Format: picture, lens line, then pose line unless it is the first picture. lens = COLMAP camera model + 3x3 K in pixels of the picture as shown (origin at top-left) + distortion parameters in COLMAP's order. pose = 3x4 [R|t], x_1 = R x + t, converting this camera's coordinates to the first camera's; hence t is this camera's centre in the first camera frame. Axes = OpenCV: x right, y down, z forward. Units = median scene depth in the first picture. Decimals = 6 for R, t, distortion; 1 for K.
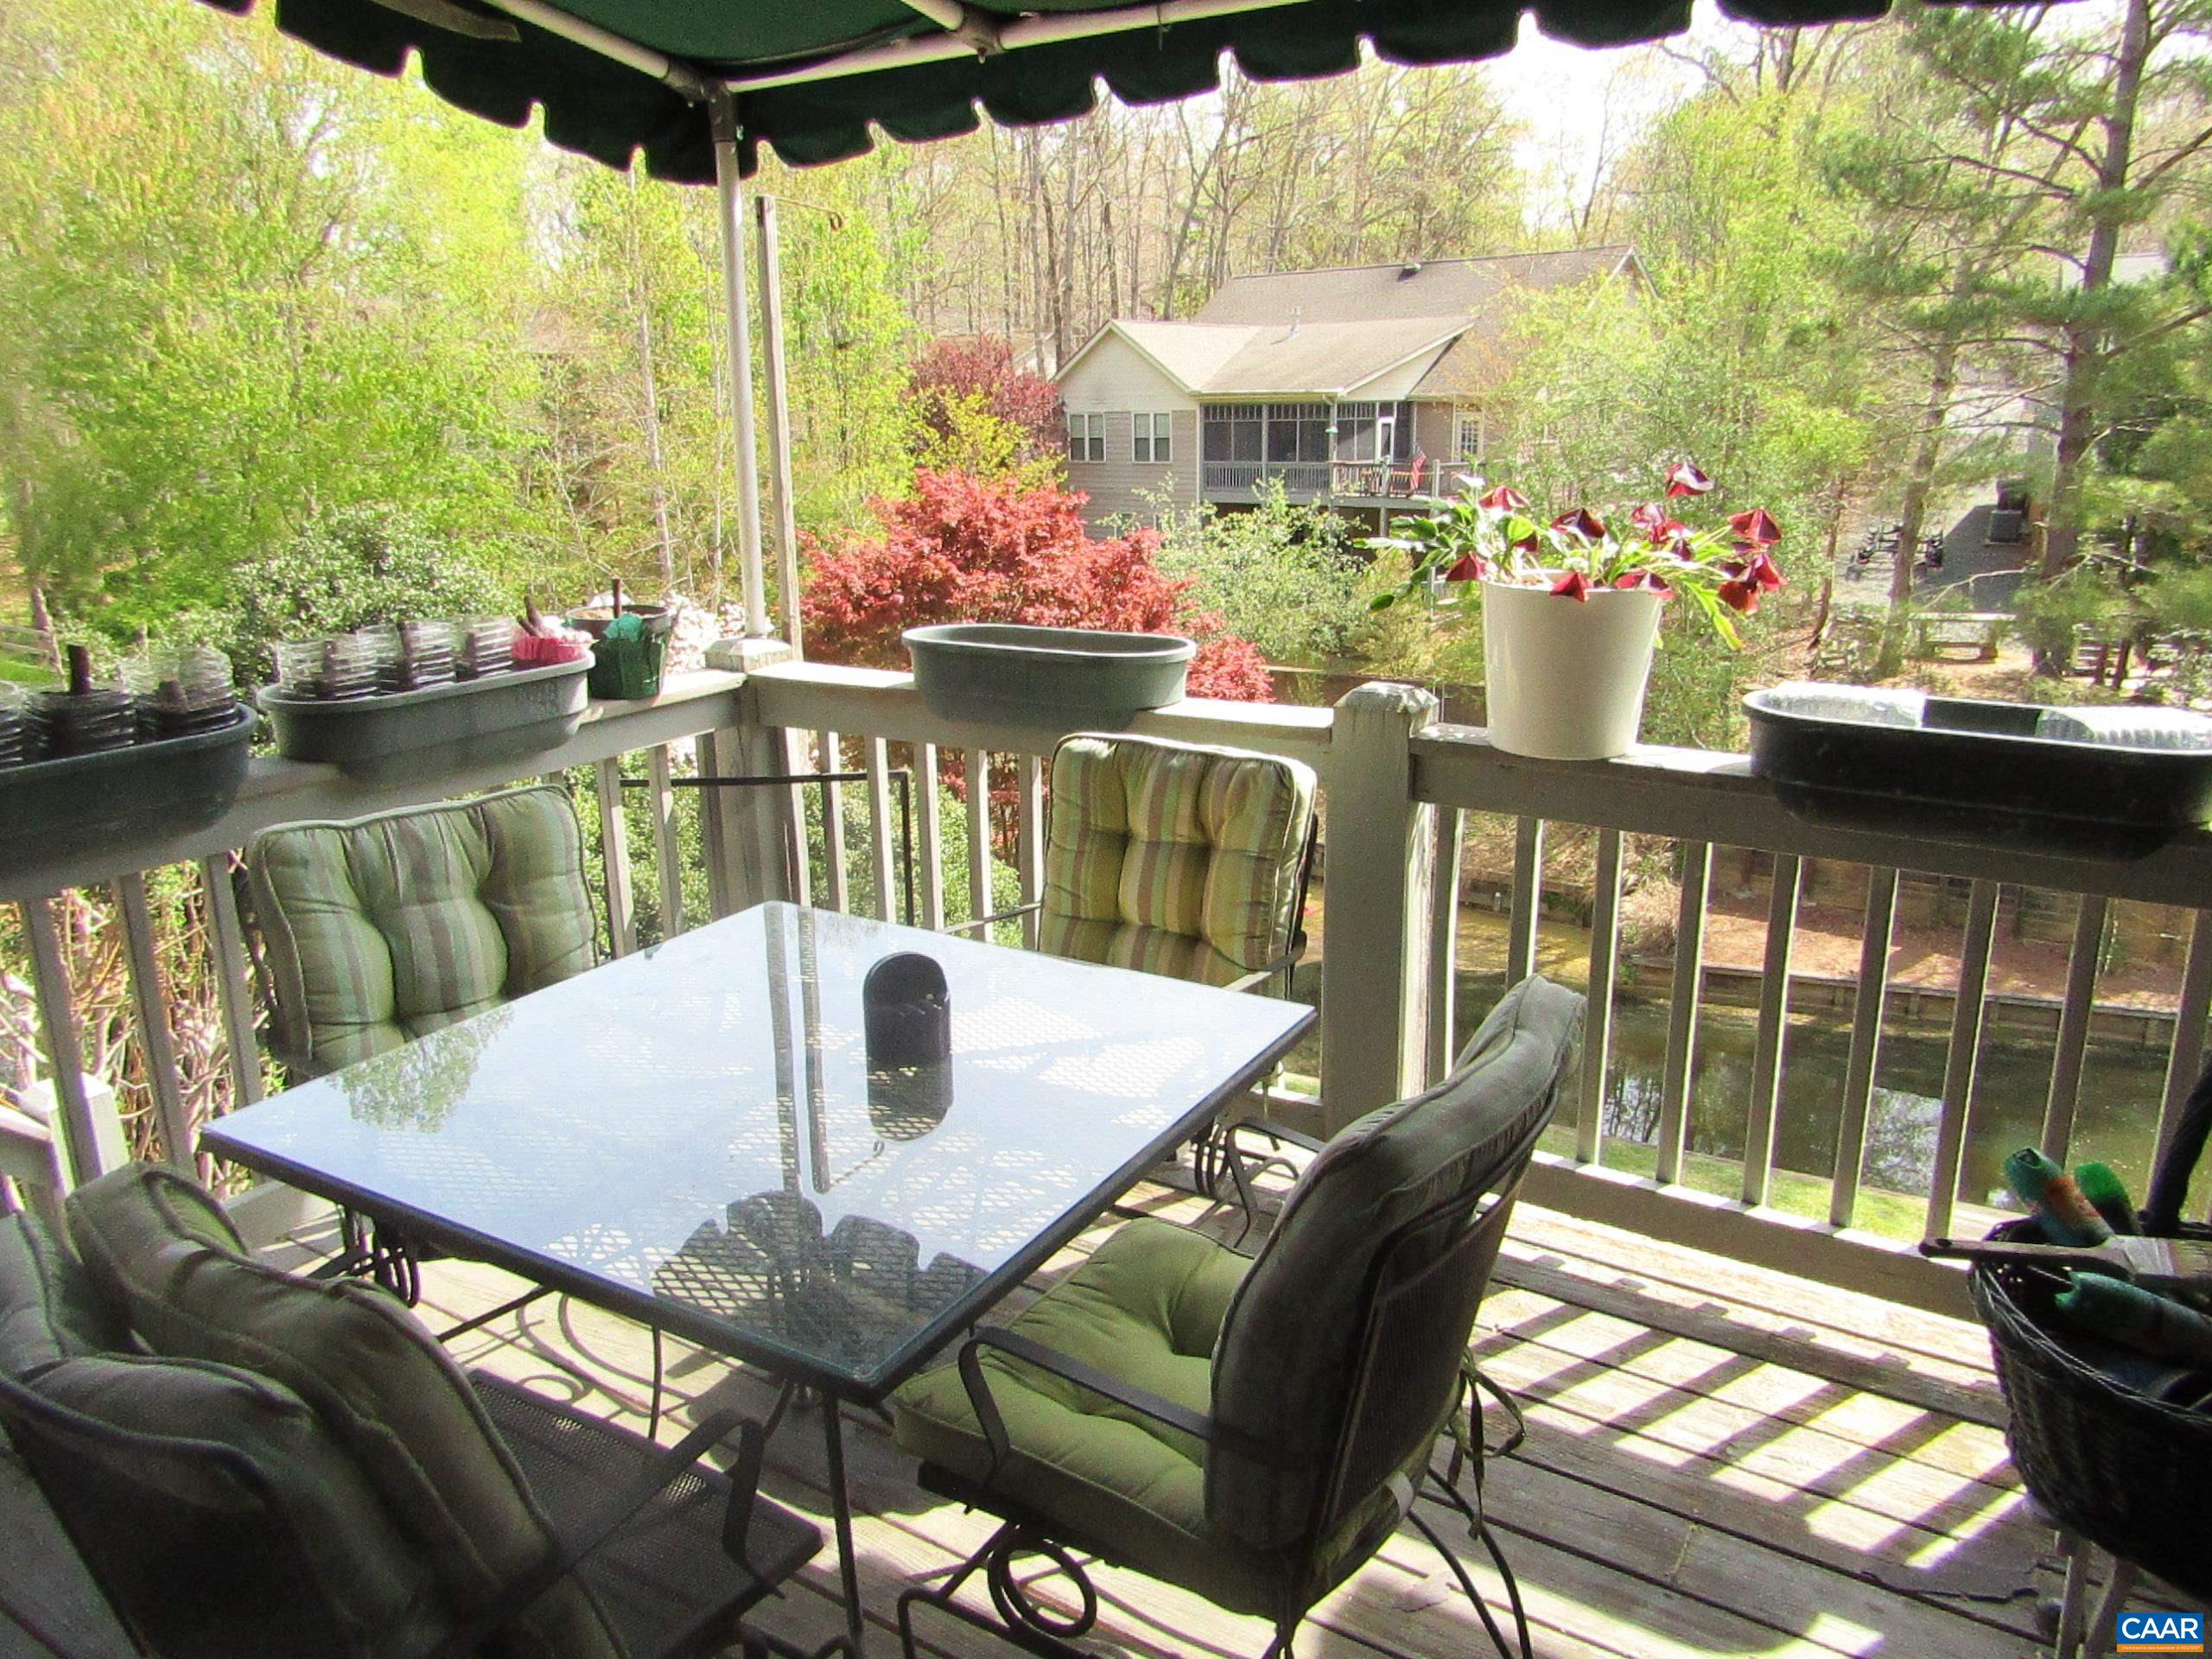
lens RADIAL K [[1559.8, 0, 1094.7], [0, 1559.8, 823.3], [0, 0, 1]] dist [-0.012333, 0.003277]
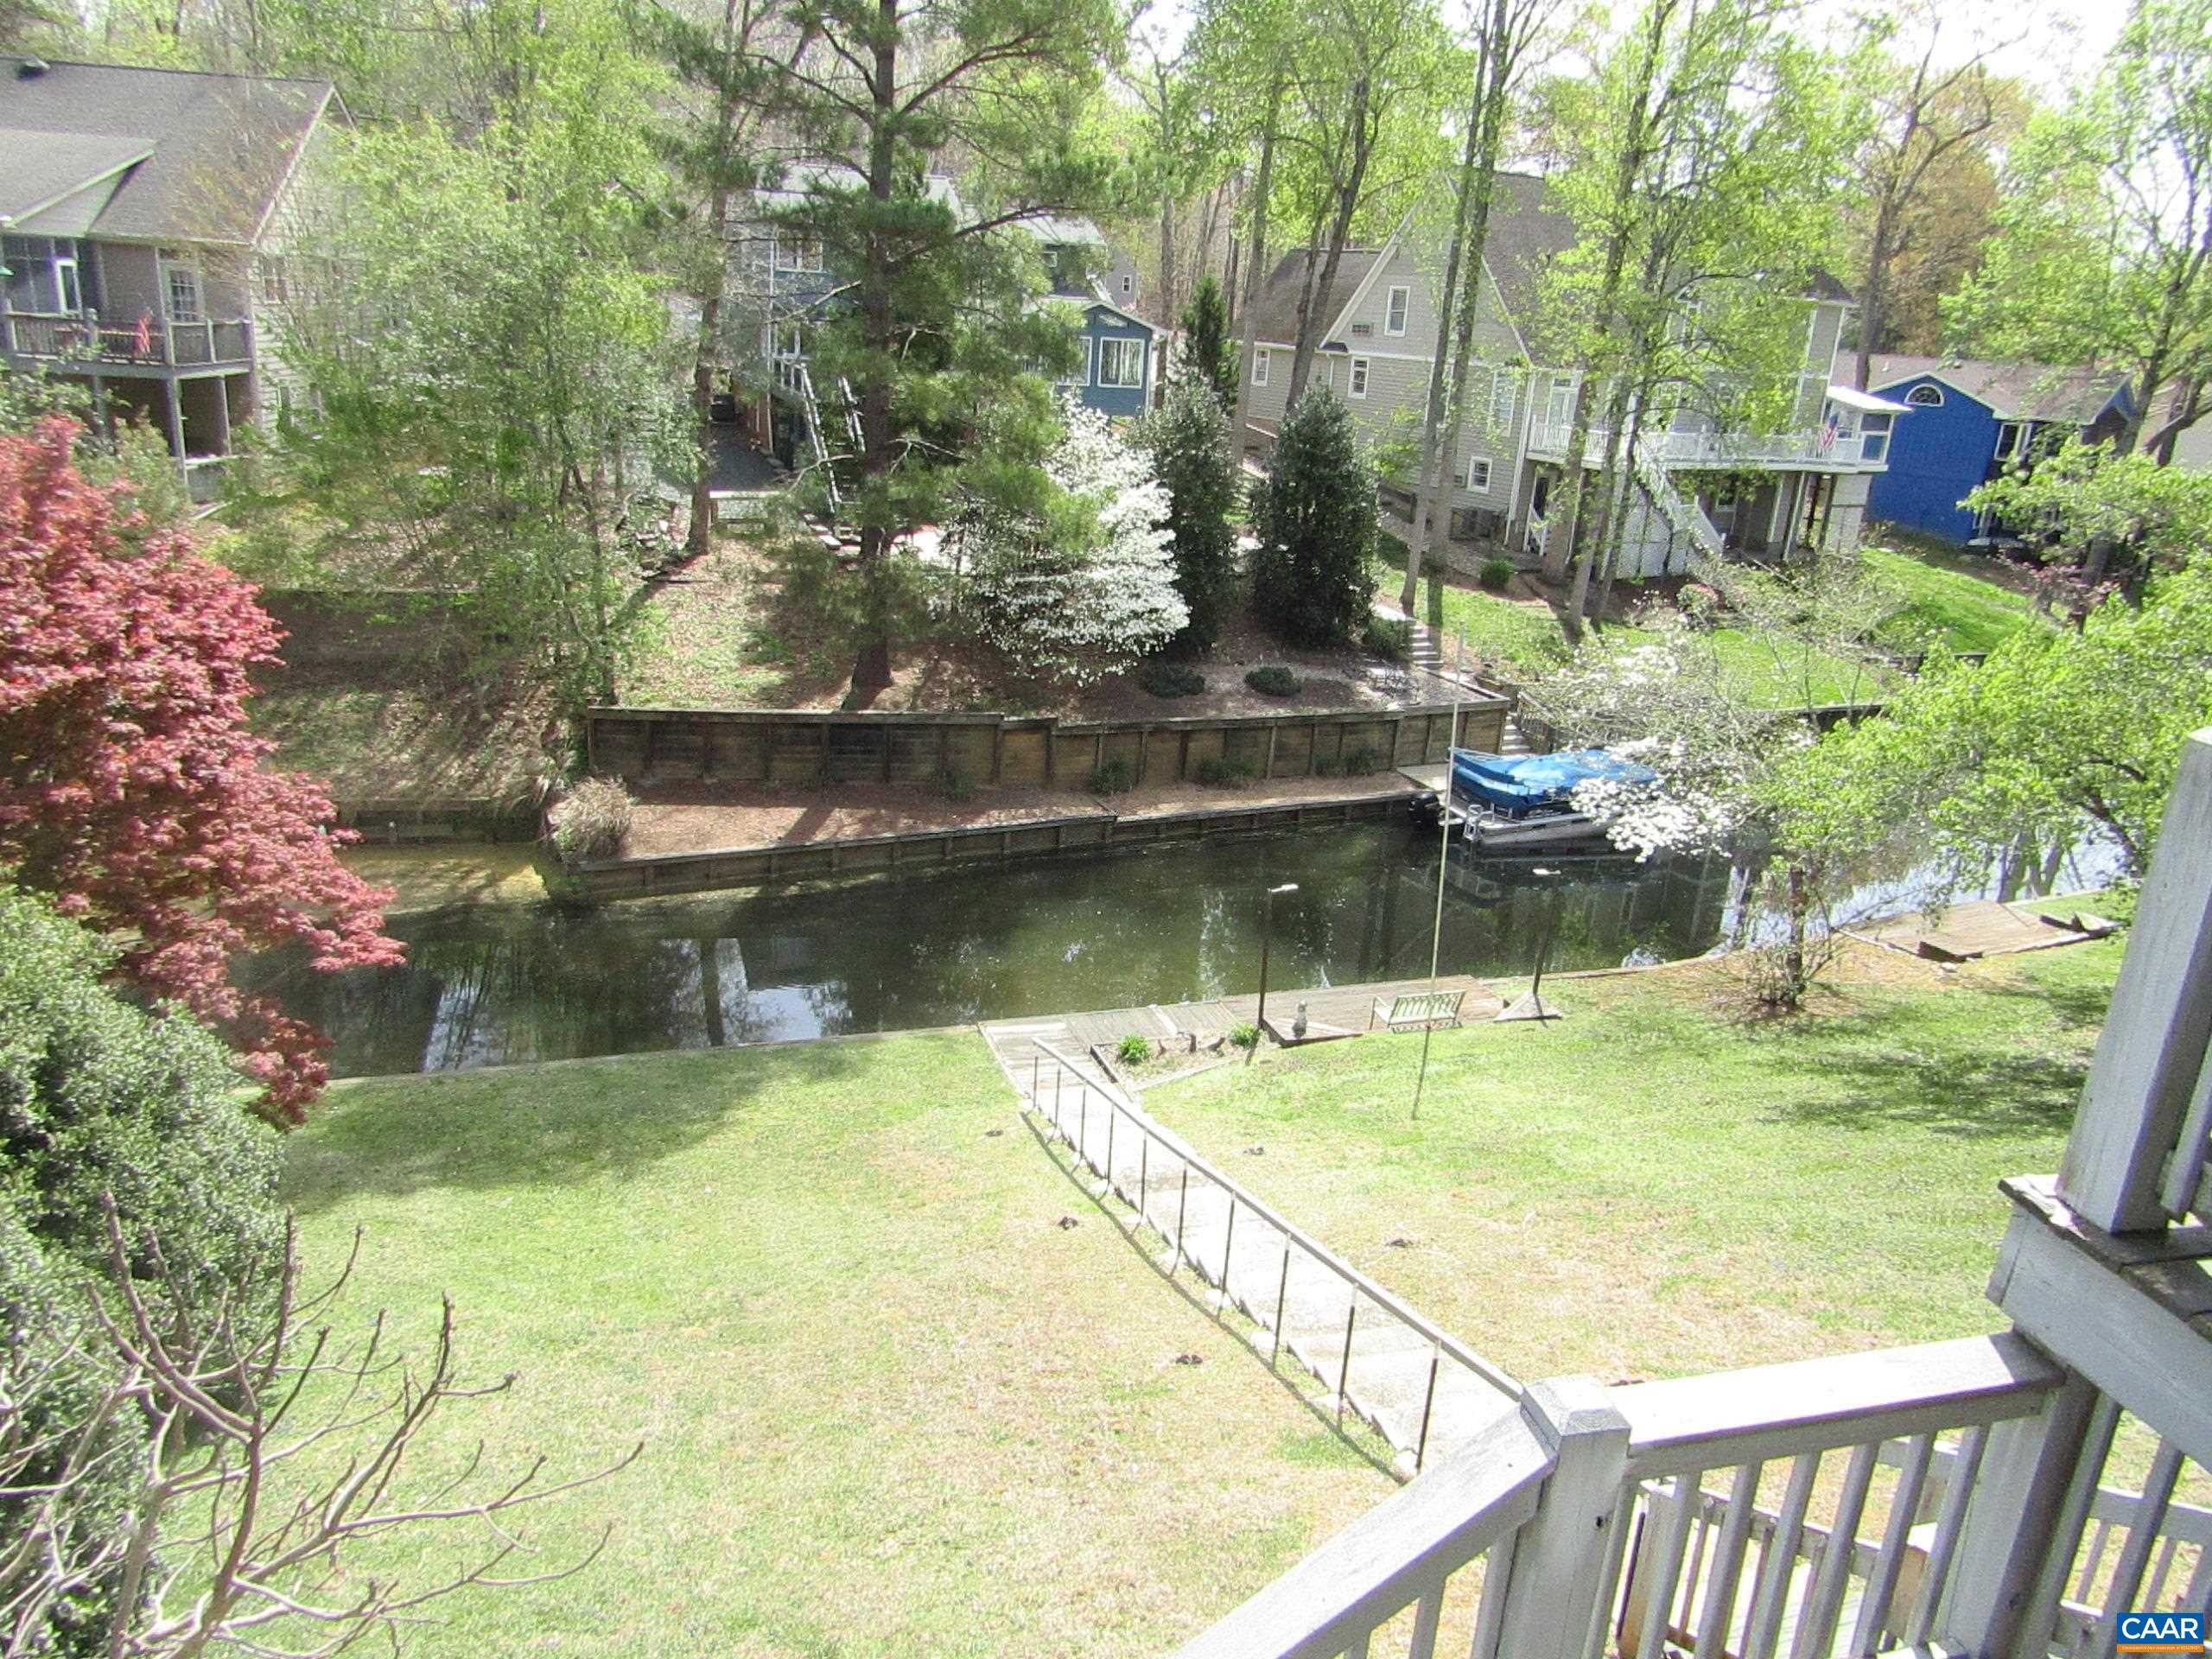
lens RADIAL K [[1559.8, 0, 1112.8], [0, 1559.8, 828.4], [0, 0, 1]] dist [-0.012333, 0.003277]
pose [[0.661052, -0.175957, 0.729417, -0.133777], [0.115963, 0.984393, 0.132371, -0.024916], [-0.741325, -0.002919, 0.671140, 0.104583]]
